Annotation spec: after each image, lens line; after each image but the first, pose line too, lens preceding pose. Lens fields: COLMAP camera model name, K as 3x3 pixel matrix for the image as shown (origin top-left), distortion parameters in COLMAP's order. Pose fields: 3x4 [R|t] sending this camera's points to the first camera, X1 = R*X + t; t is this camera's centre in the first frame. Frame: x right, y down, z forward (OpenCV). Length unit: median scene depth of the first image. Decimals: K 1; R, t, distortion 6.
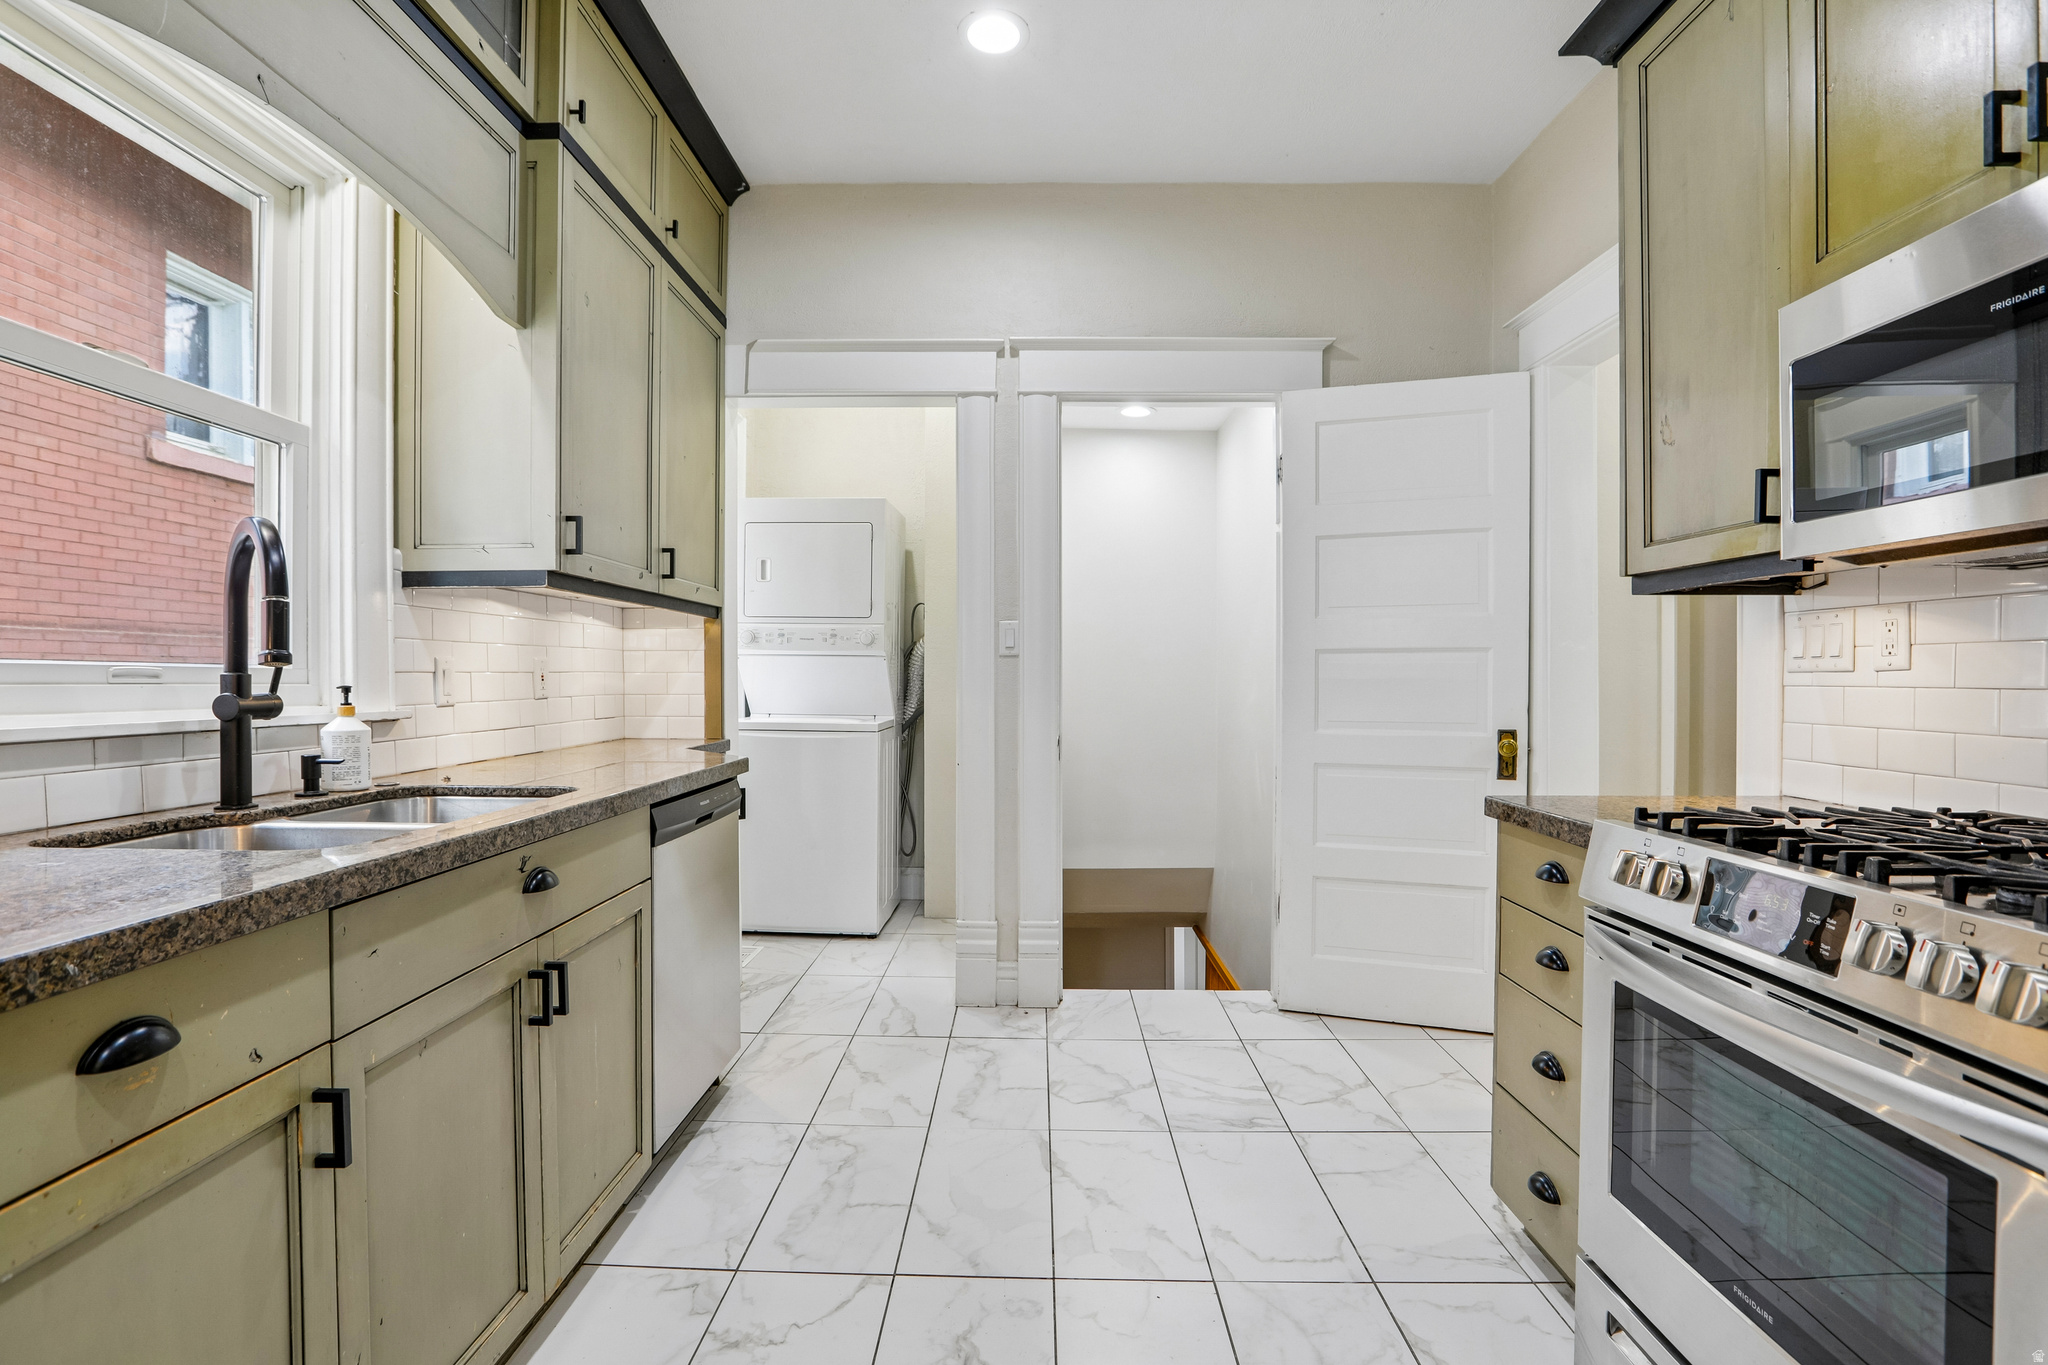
lens RADIAL K [[979.8, 0, 1024.0], [0, 979.8, 682.5], [0, 0, 1]] dist [-0.000721, -0.000116]
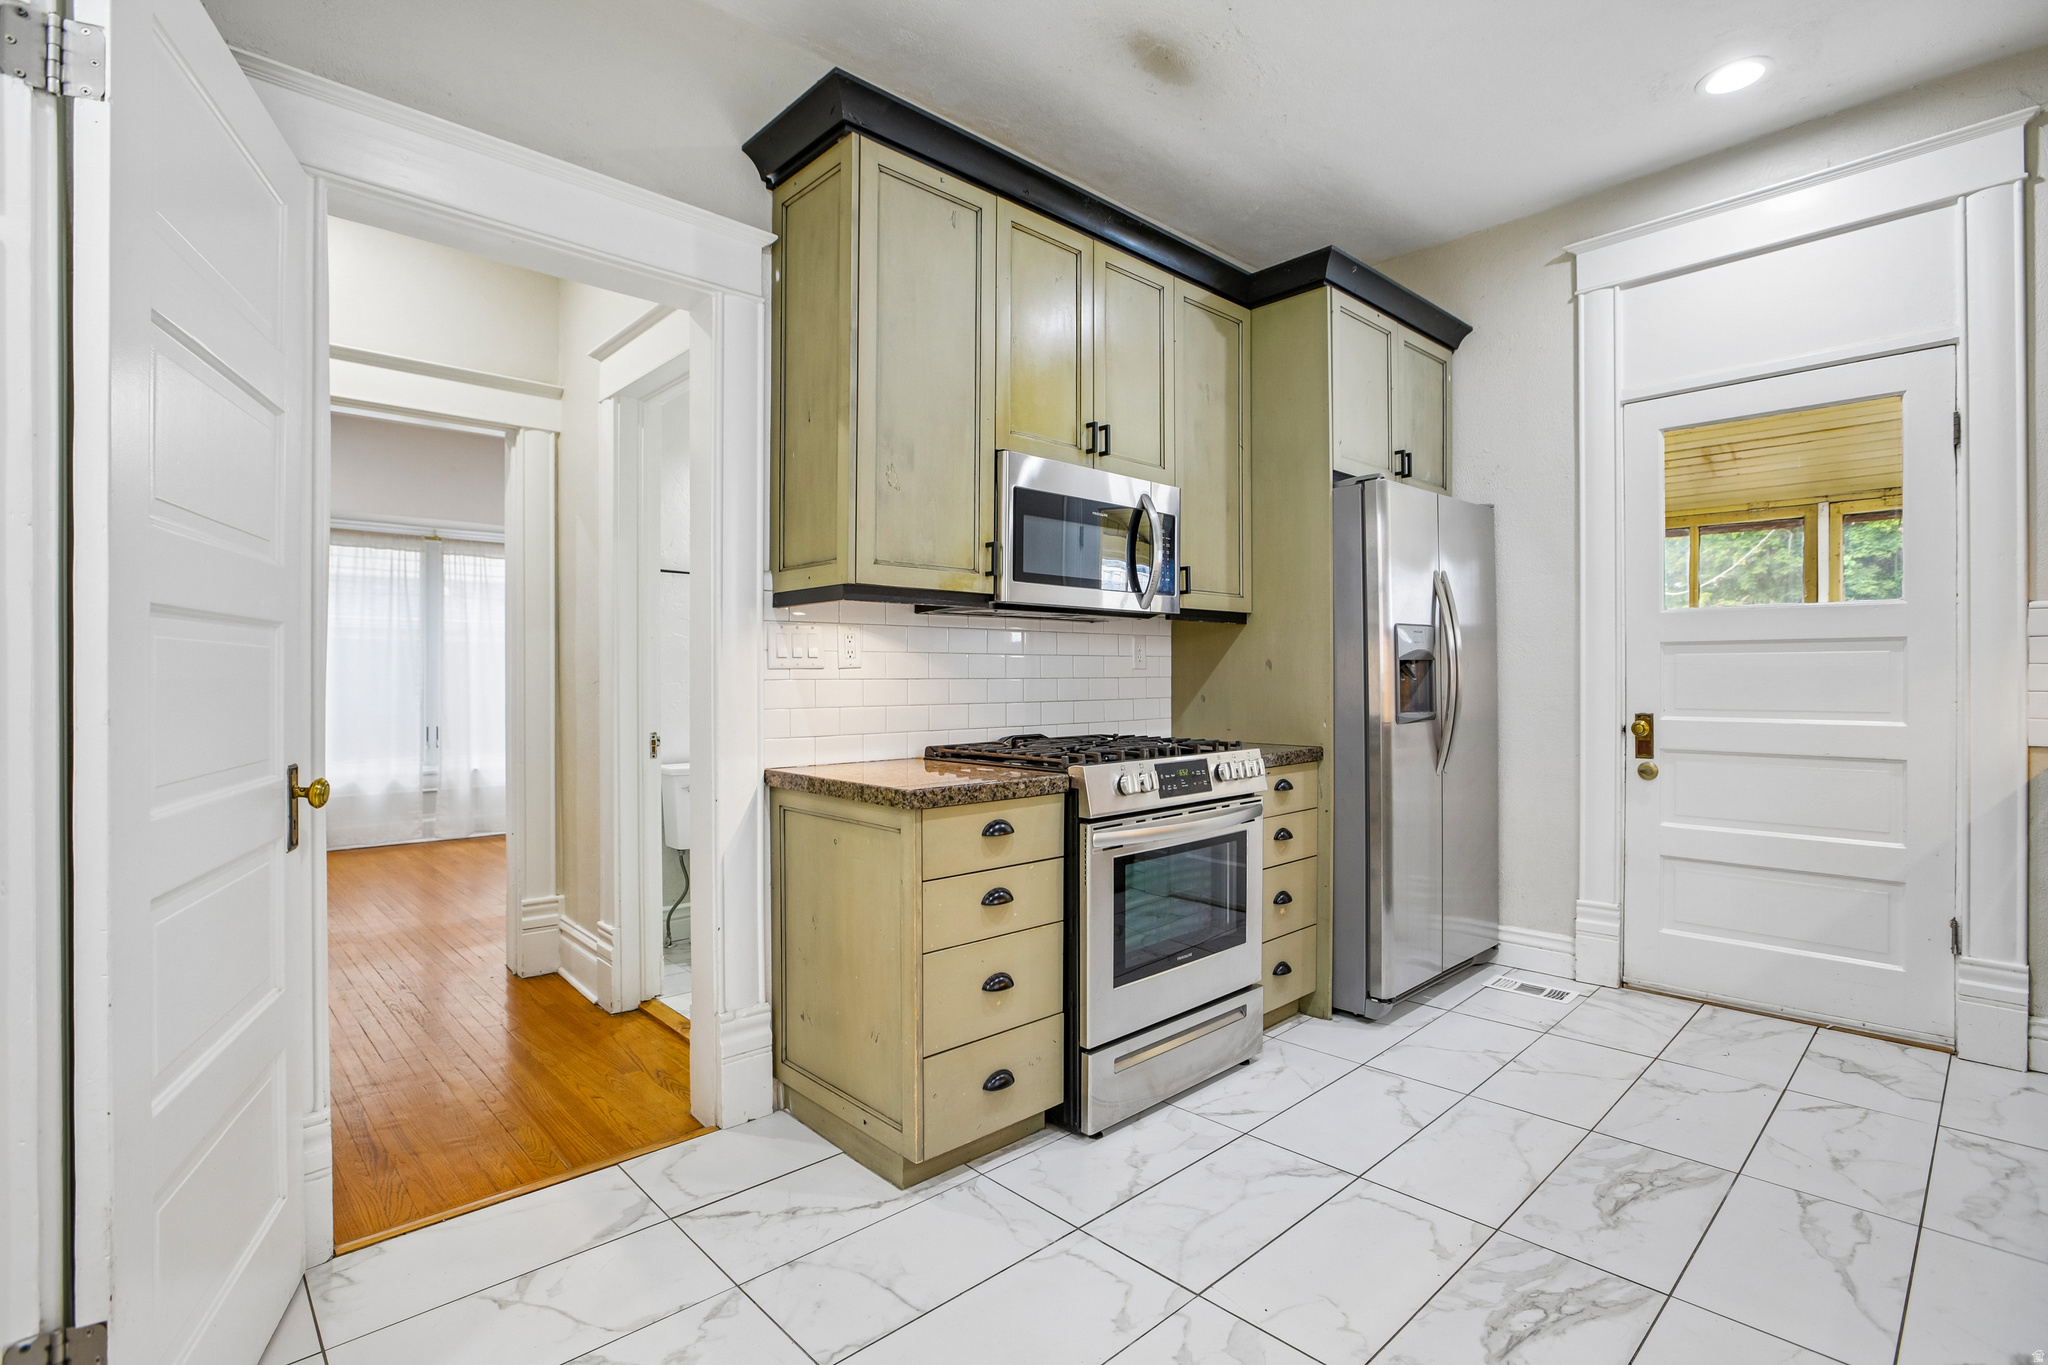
lens RADIAL K [[972.3, 0, 1024.8], [0, 972.3, 675.6], [0, 0, 1]] dist [-0.068706, 0.026666]
pose [[-0.695063, -0.001281, 0.718947, -0.415380], [0.006110, 0.999952, 0.007688, -0.011708], [-0.718923, 0.009736, -0.695022, 2.042060]]
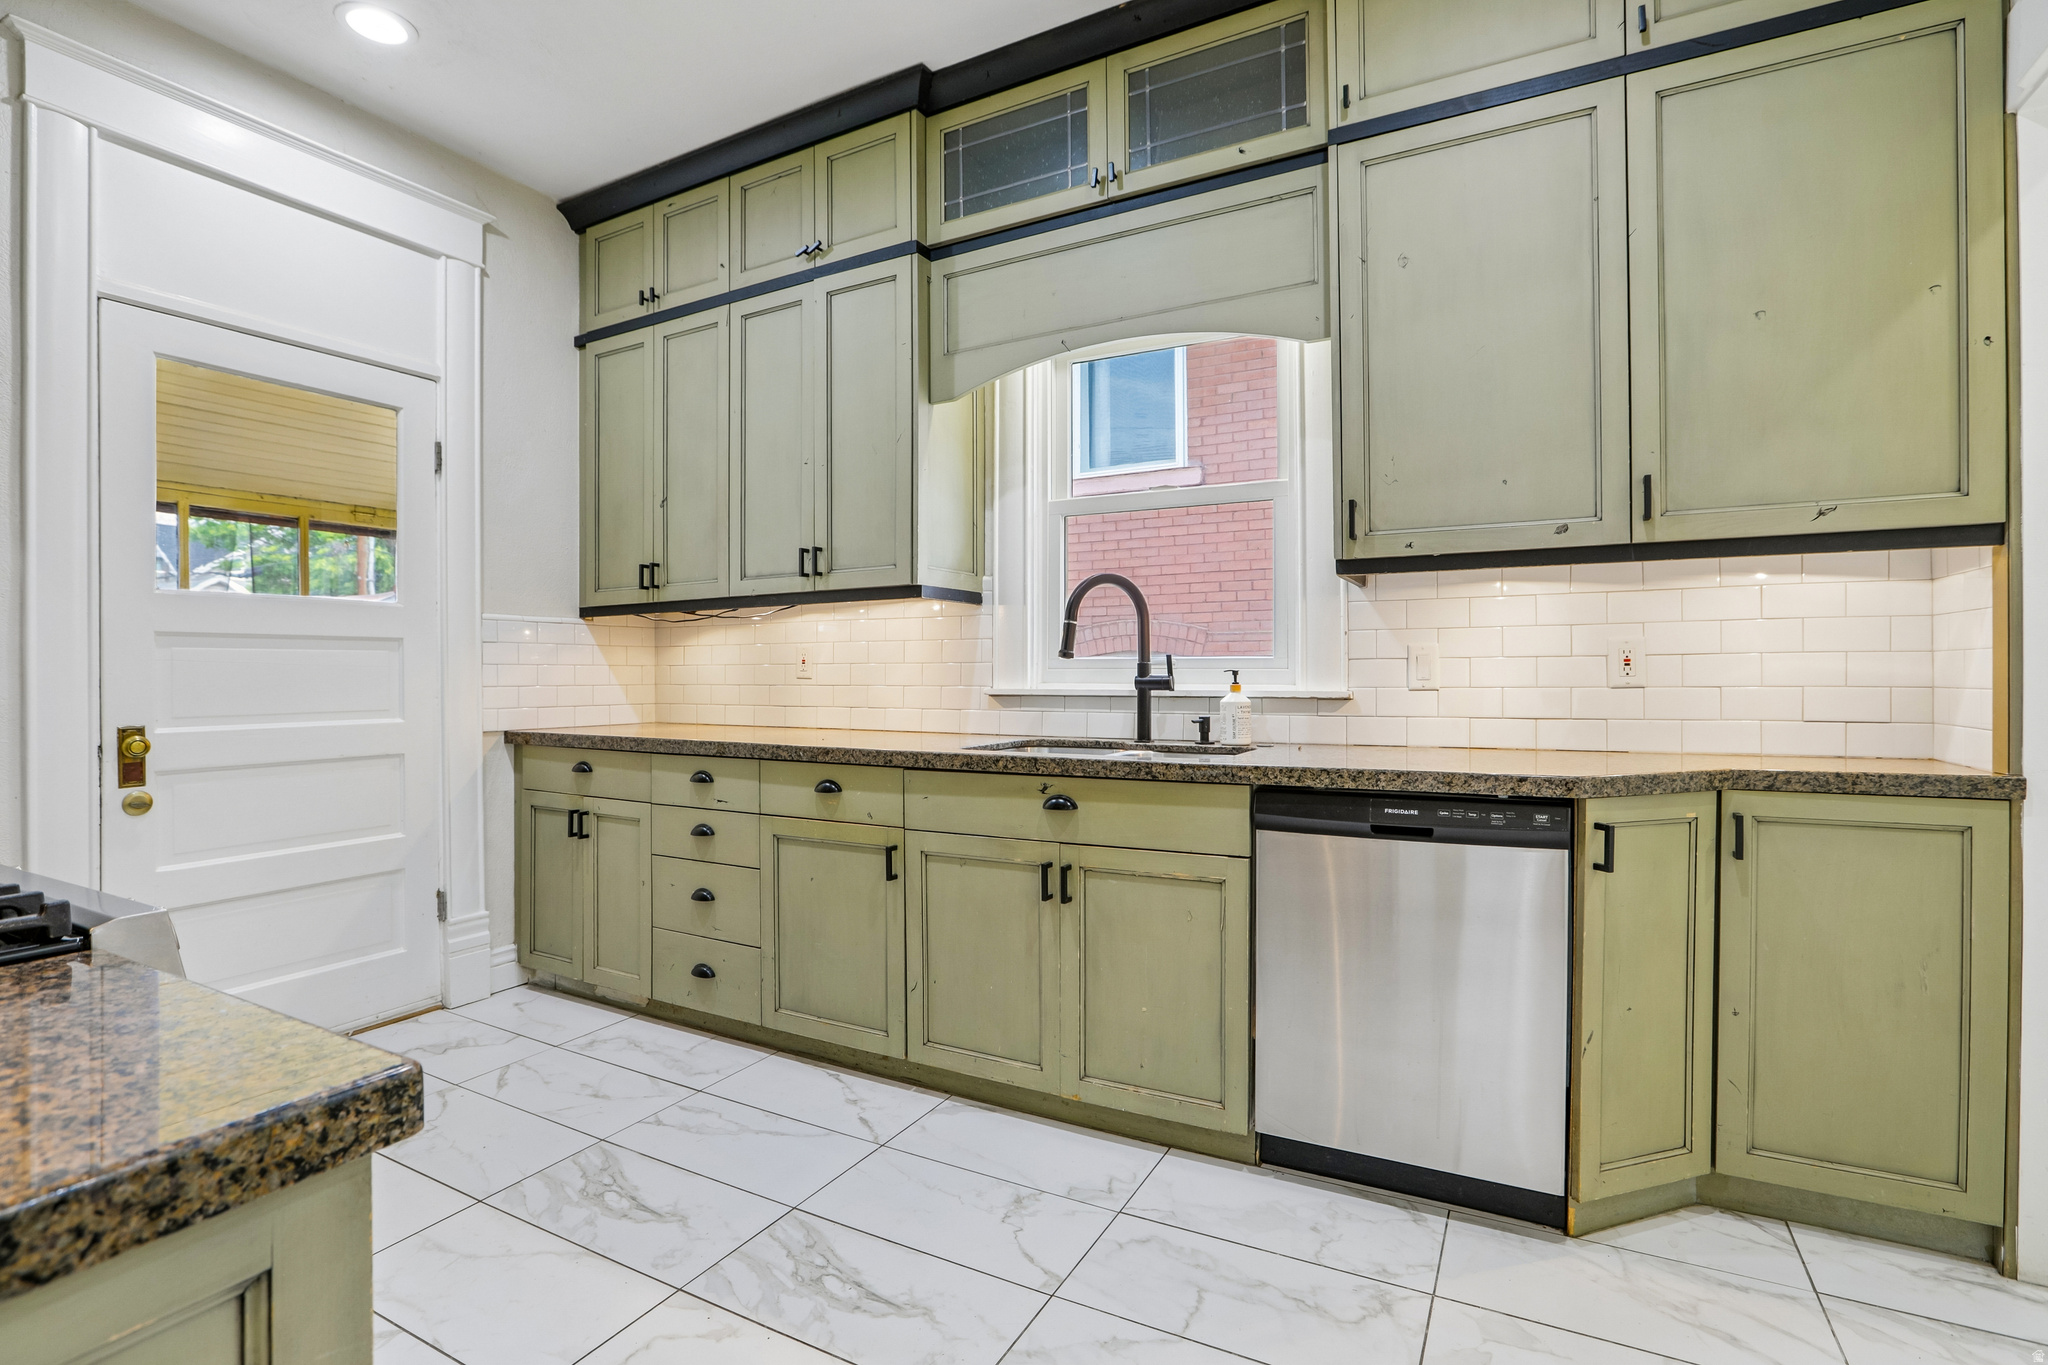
lens RADIAL K [[965.2, 0, 1024.0], [0, 965.2, 682.5], [0, 0, 1]] dist [-0.054682, 0.023257]
pose [[-0.472828, 0.010786, -0.881089, 0.785931], [0.000043, 0.999925, 0.012218, 0.004814], [0.881155, 0.005740, -0.472793, 1.627779]]
